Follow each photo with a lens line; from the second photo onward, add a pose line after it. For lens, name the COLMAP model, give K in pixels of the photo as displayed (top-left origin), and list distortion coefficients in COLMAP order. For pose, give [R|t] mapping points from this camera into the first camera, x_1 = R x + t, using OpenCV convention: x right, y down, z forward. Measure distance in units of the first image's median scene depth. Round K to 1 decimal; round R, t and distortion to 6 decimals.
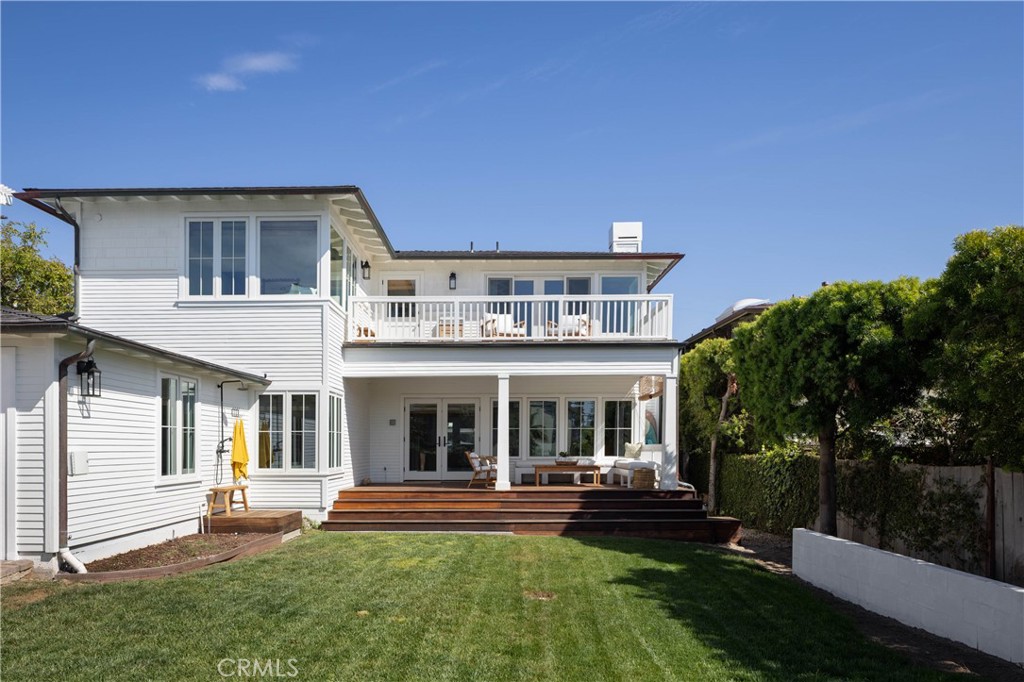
lens RADIAL K [[709.4, 0, 491.2], [0, 709.4, 444.2], [0, 0, 1]] dist [0.000068, -0.000311]
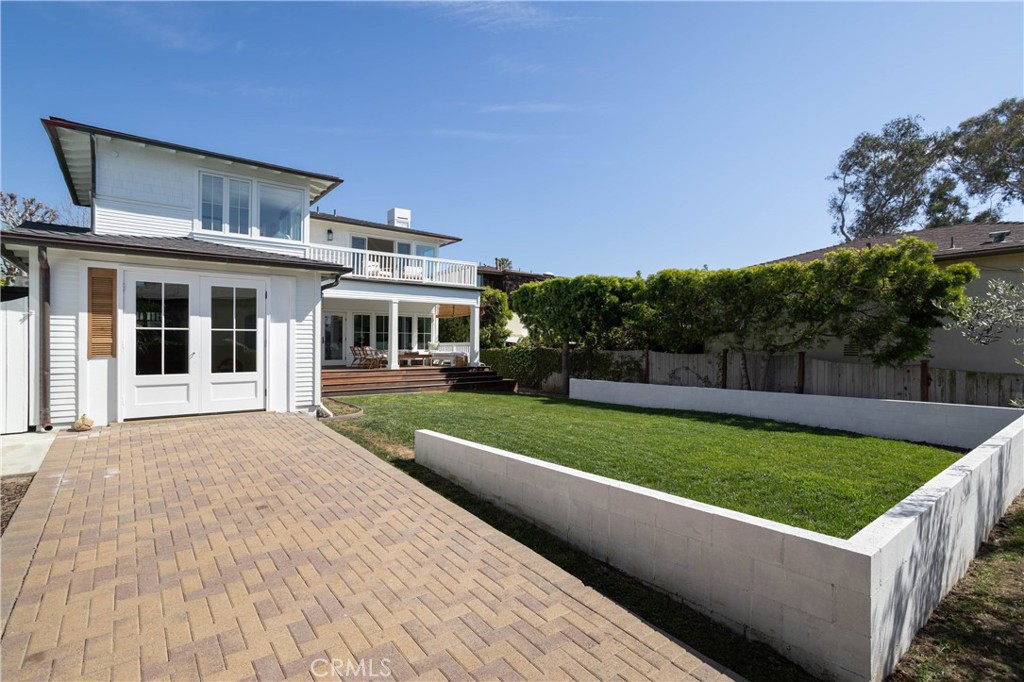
lens RADIAL K [[492.8, 0, 512.0], [0, 492.8, 341.0], [0, 0, 1]] dist [-0.001322, -0.000162]
pose [[0.775058, 0.006592, 0.631856, -0.548180], [-0.001809, 0.999965, -0.008214, 0.007749], [-0.631887, 0.005223, 0.775043, -0.087353]]
